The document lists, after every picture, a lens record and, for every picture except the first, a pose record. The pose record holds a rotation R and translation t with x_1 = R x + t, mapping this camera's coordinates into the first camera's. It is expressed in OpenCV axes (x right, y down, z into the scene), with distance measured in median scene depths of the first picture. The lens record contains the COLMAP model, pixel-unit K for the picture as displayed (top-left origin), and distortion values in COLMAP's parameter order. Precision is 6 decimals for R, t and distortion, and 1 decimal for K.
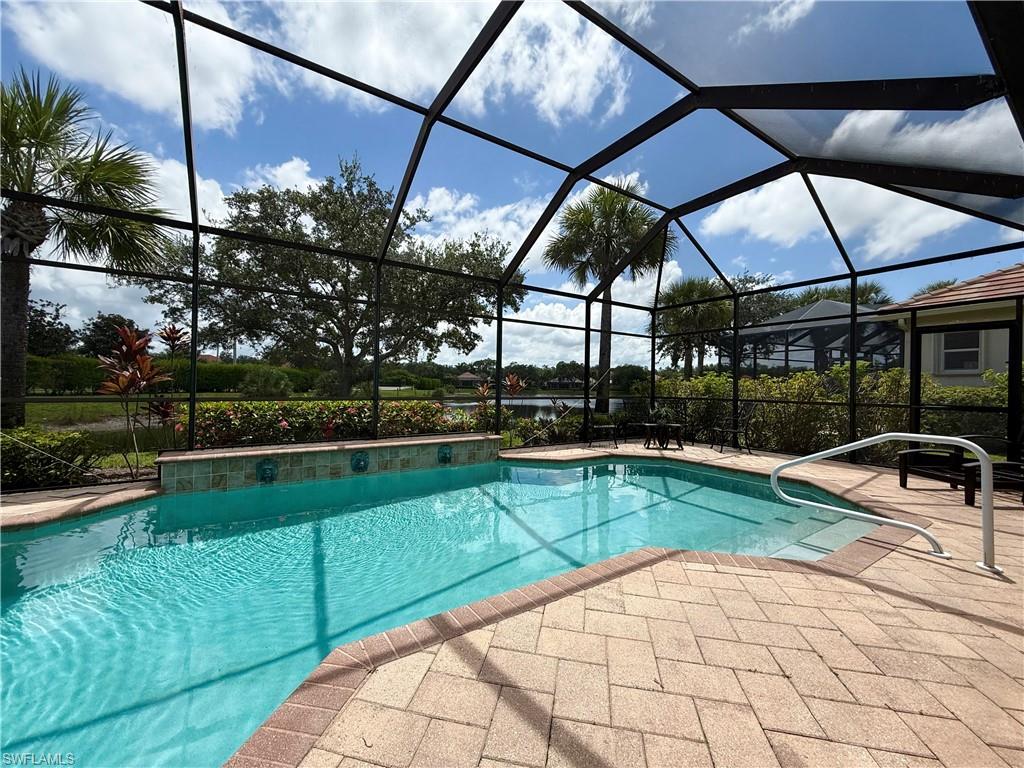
lens RADIAL K [[403.1, 0, 512.0], [0, 403.1, 384.0], [0, 0, 1]] dist [0.000794, 0.000009]
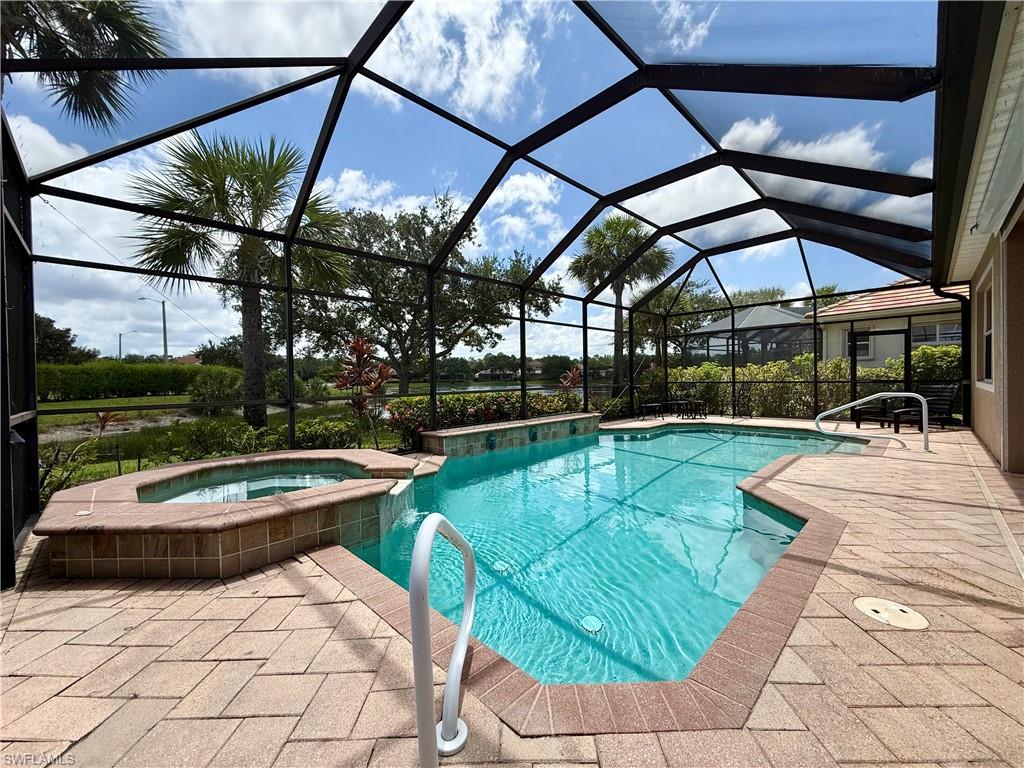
lens RADIAL K [[403.1, 0, 512.0], [0, 403.1, 384.0], [0, 0, 1]] dist [0.000794, 0.000009]
pose [[0.983148, -0.035497, 0.179332, -0.460369], [0.031747, 0.999214, 0.023738, -0.012087], [-0.180034, -0.017645, 0.983502, -0.244755]]
